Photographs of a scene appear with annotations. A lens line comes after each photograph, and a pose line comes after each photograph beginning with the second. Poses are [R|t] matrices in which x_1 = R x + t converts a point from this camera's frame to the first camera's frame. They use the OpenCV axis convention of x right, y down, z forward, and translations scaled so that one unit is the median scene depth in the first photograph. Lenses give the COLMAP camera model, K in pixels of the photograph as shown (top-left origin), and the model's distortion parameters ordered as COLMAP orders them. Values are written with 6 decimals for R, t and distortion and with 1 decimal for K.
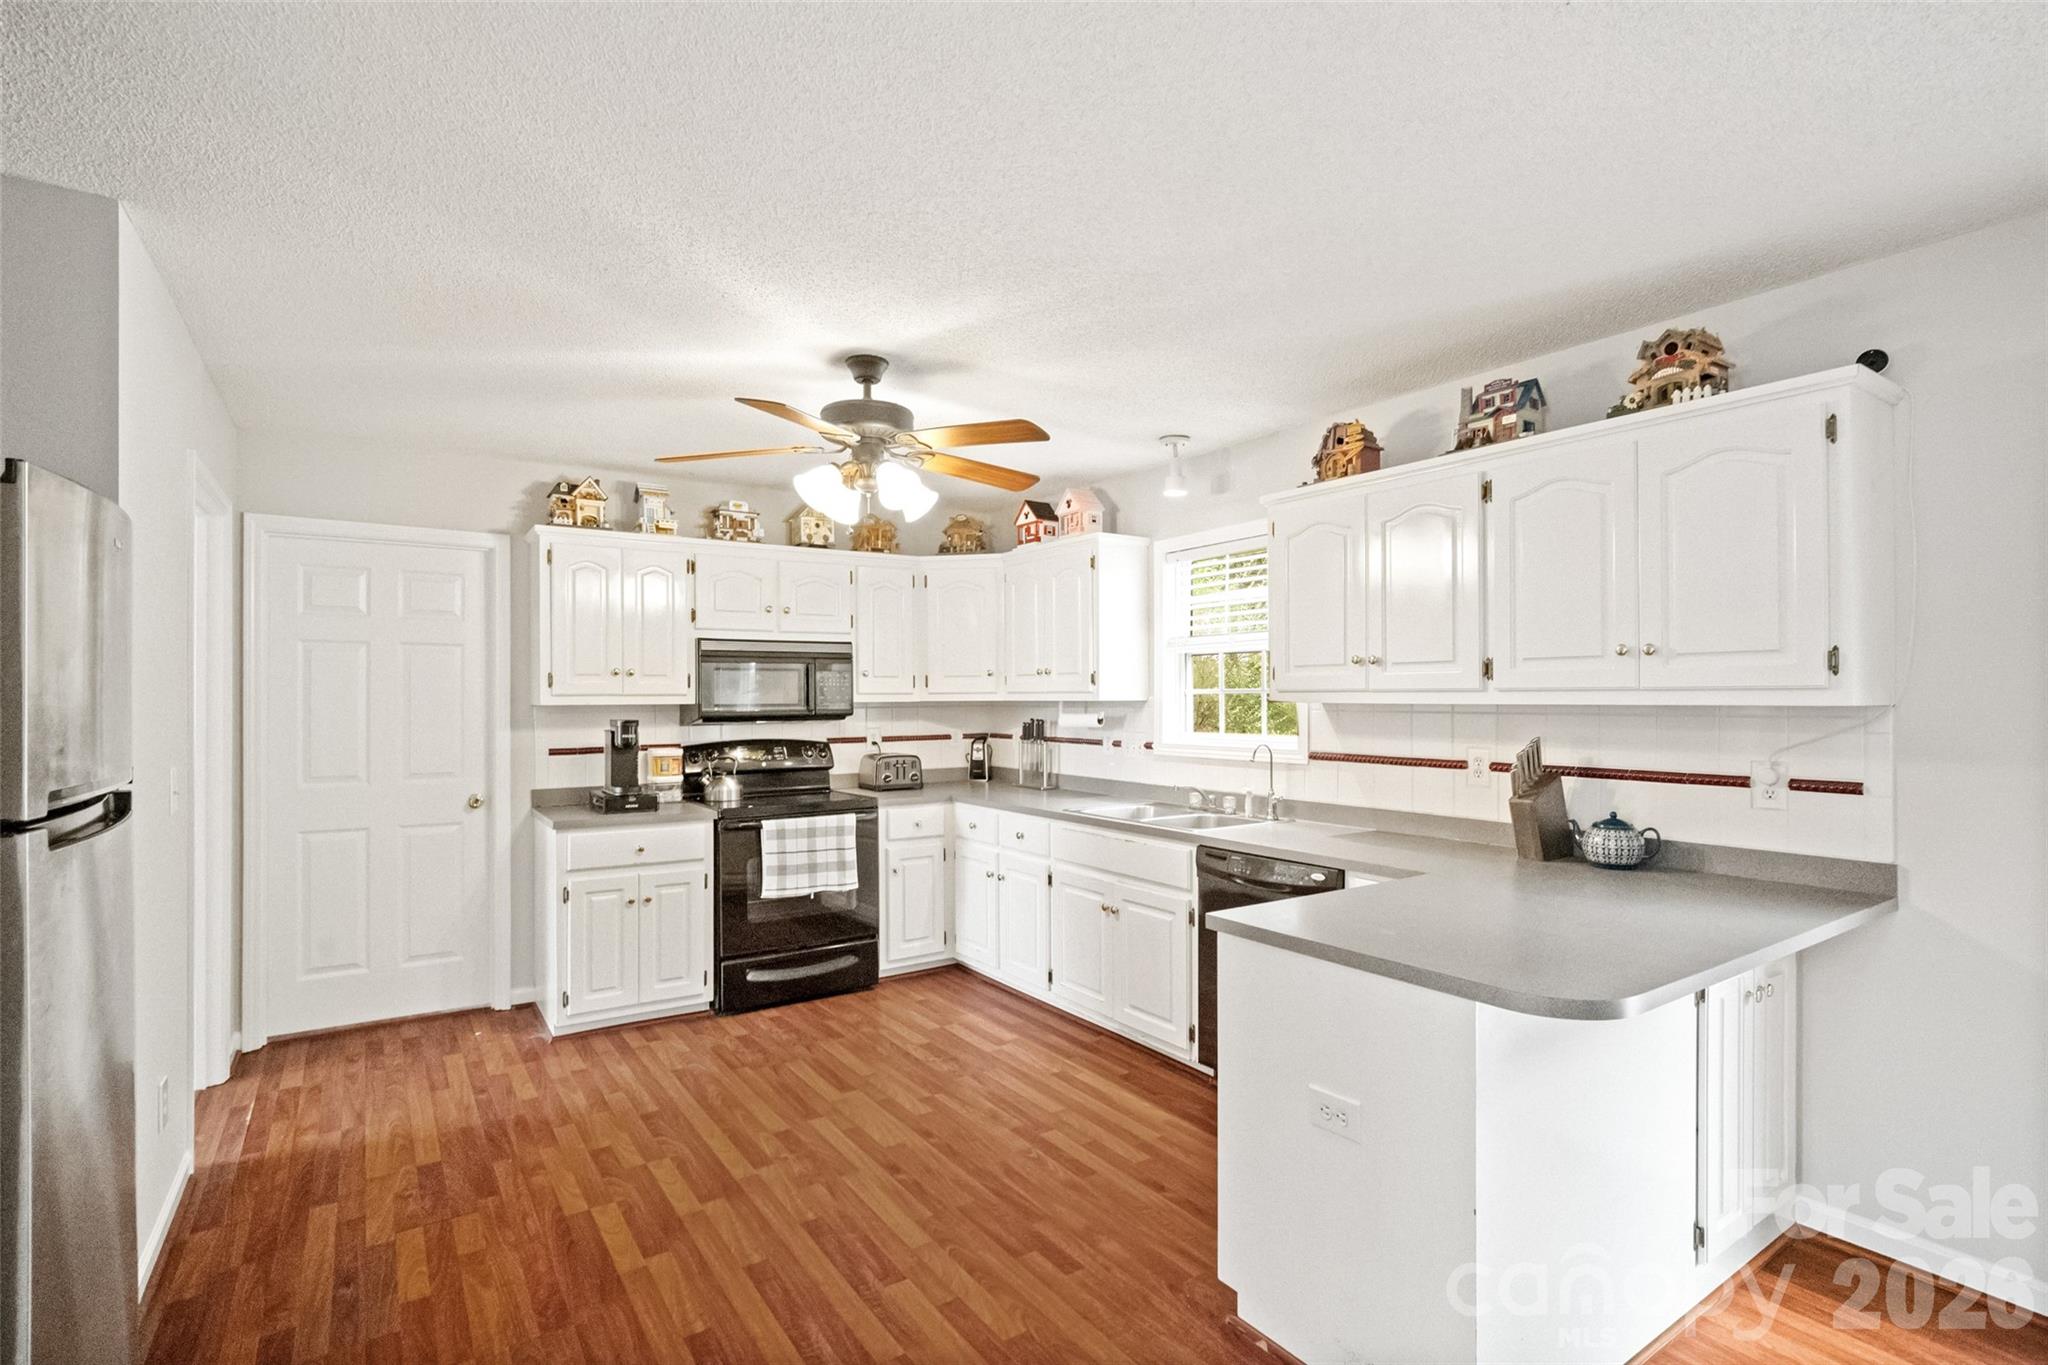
lens RADIAL K [[976.0, 0, 1023.7], [0, 976.0, 698.5], [0, 0, 1]] dist [-0.002476, 0.000292]
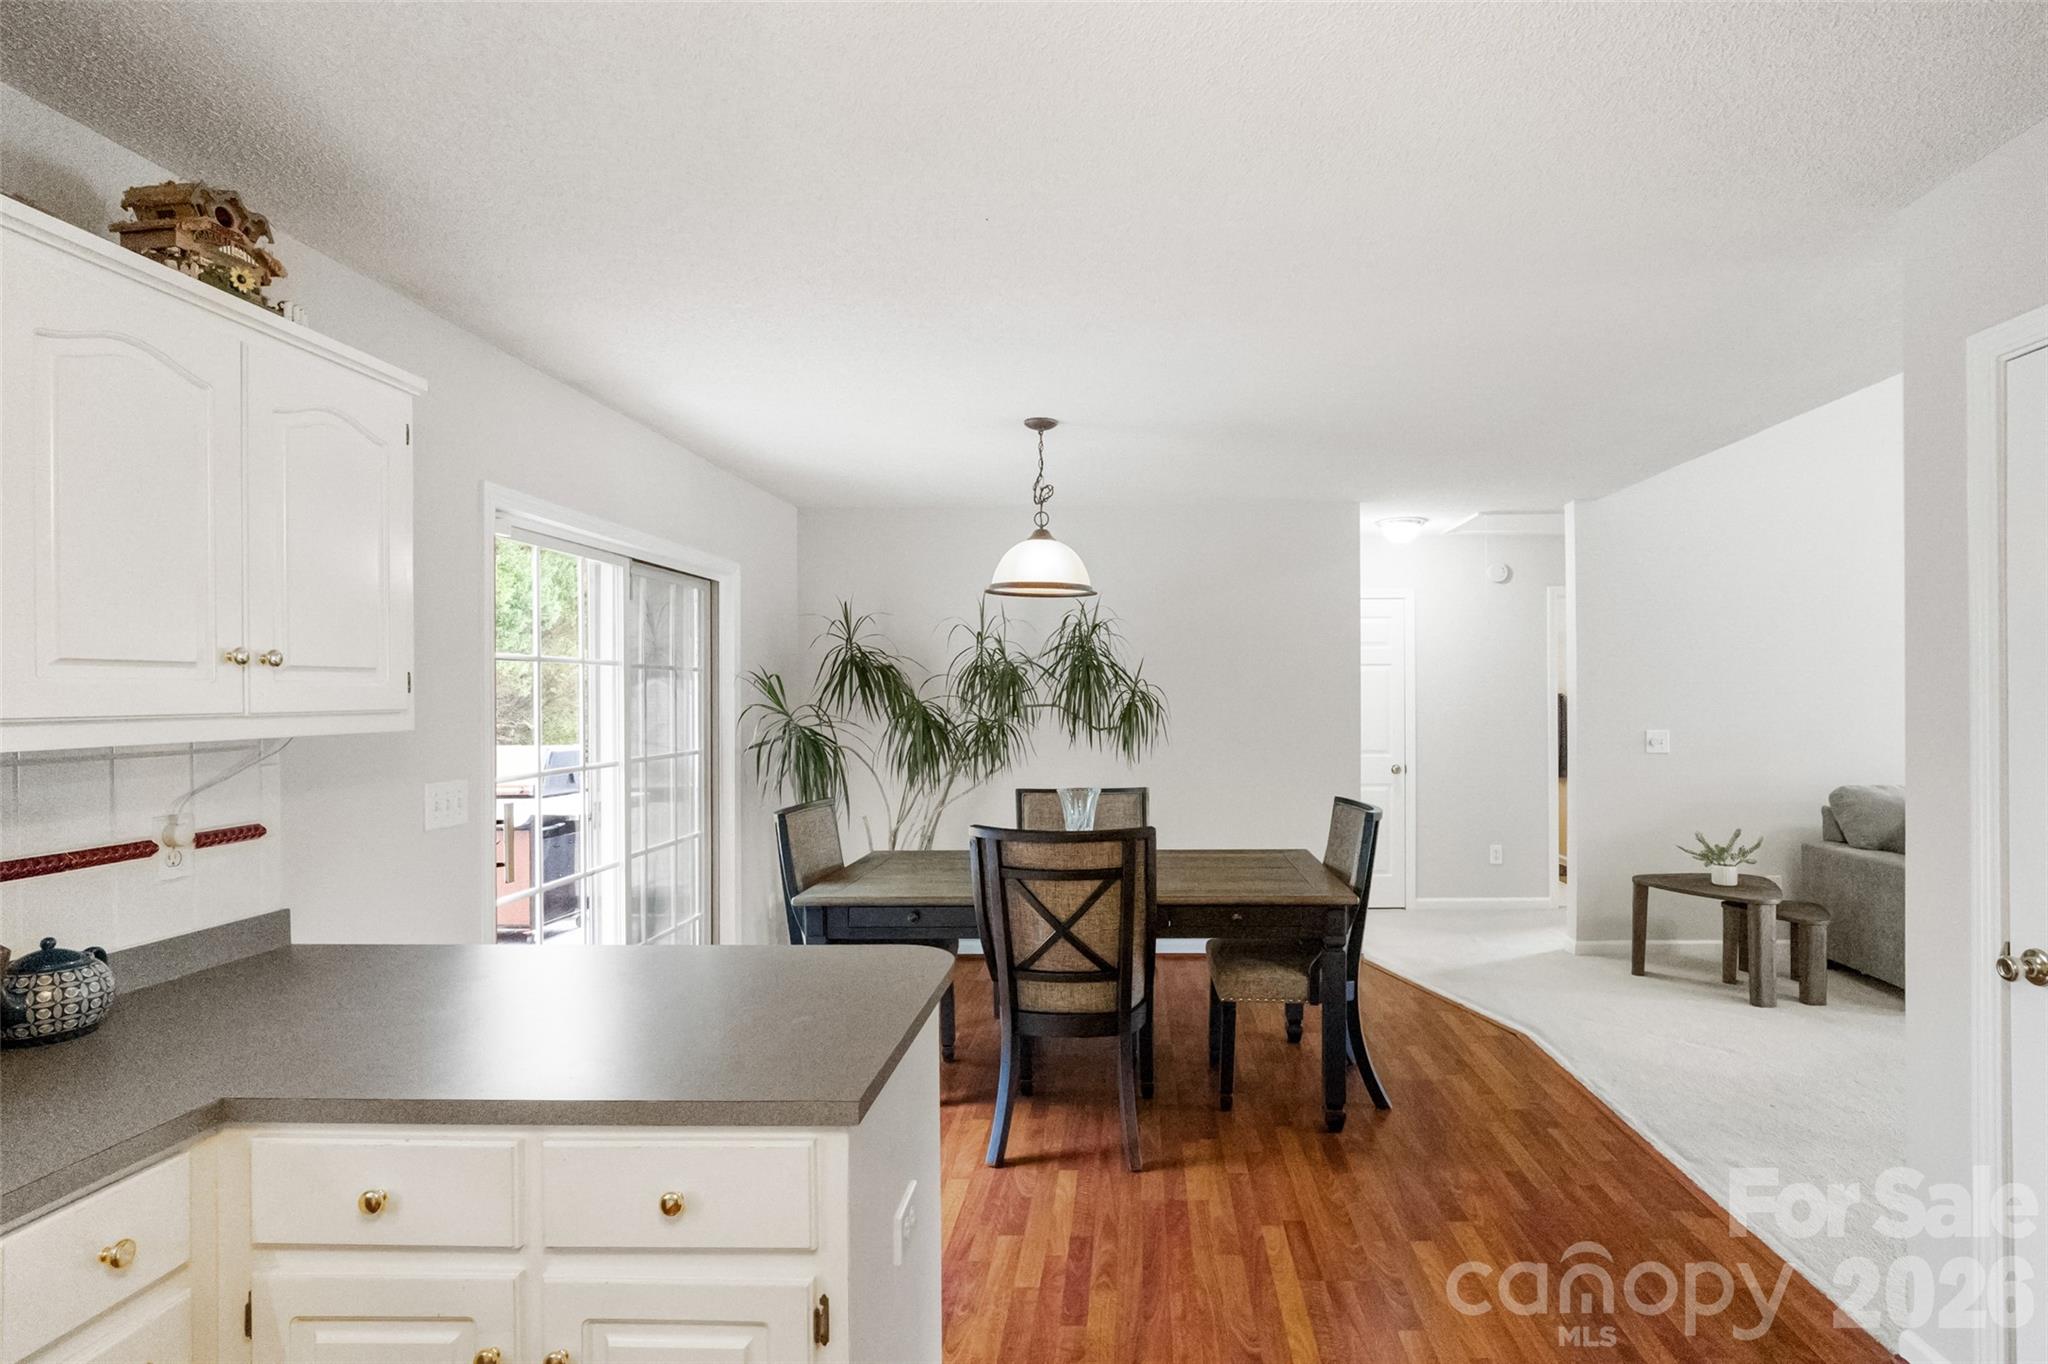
lens RADIAL K [[953.1, 0, 1029.9], [0, 953.1, 691.3], [0, 0, 1]] dist [-0.001081, 0.001367]
pose [[-0.814775, 0.002760, 0.579770, -0.093713], [0.005789, 0.999978, 0.003375, -0.015328], [-0.579748, 0.006106, -0.814773, 0.732003]]
